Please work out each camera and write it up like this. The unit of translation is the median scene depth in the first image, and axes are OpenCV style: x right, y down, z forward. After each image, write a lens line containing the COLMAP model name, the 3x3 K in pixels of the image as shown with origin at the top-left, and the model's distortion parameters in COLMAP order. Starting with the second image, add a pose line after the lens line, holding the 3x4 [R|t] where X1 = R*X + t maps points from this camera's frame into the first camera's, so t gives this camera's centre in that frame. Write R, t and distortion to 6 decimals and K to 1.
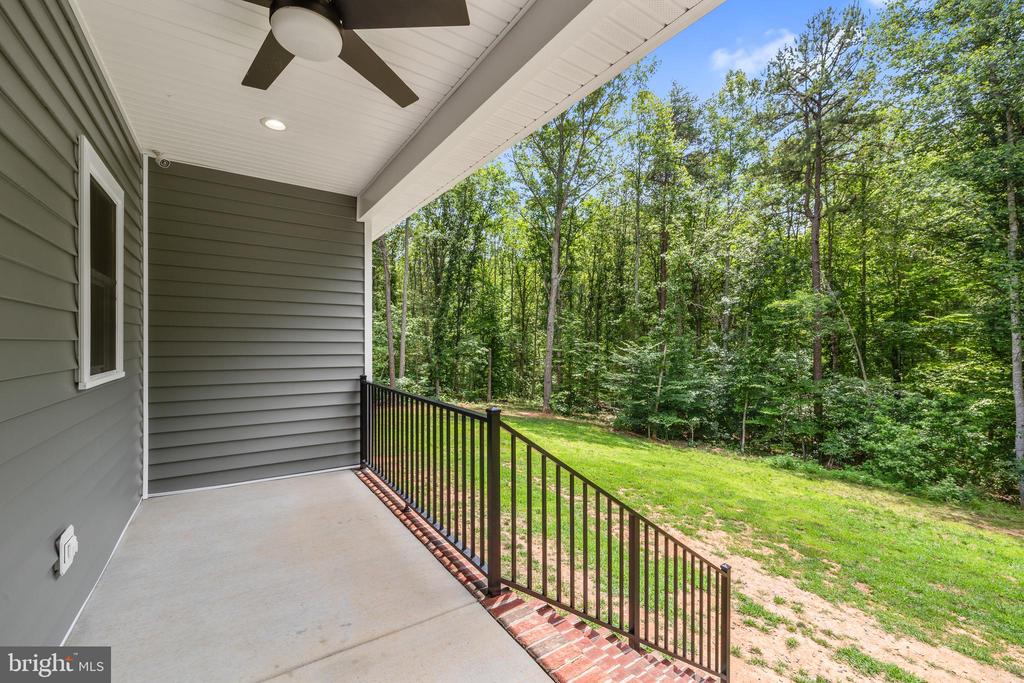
lens RADIAL K [[427.0, 0, 512.0], [0, 427.0, 341.5], [0, 0, 1]] dist [0.001323, 0.000438]
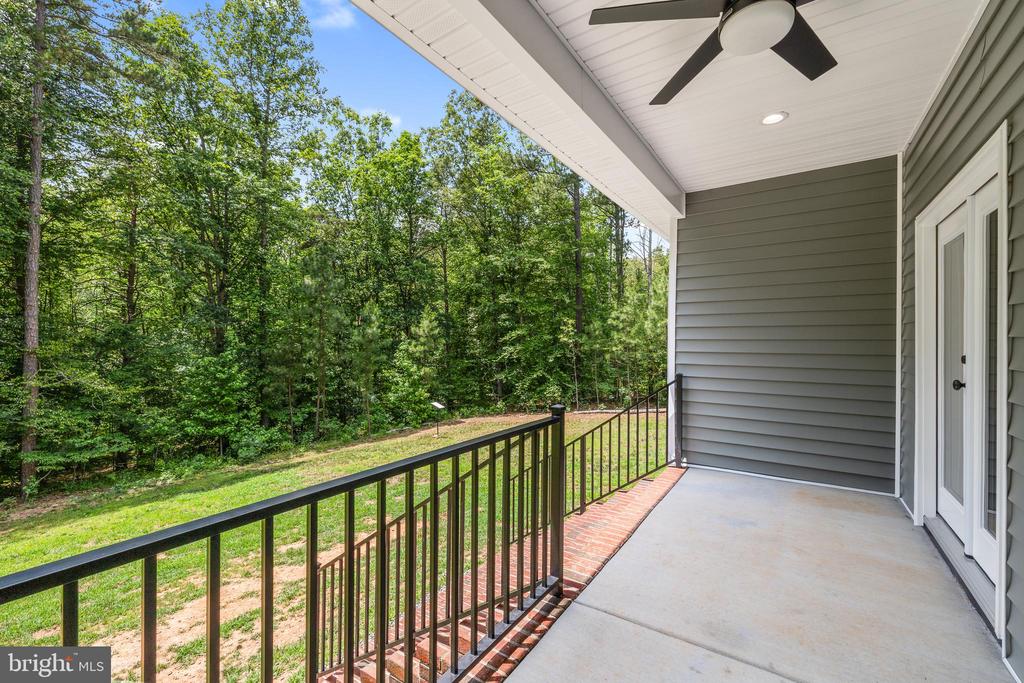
lens RADIAL K [[427.0, 0, 512.0], [0, 427.0, 341.5], [0, 0, 1]] dist [0.001323, 0.000438]
pose [[-0.369952, 0.016896, 0.928897, -0.918786], [0.010177, 0.999848, -0.014133, 0.012714], [-0.928995, 0.004225, -0.370068, 1.430178]]
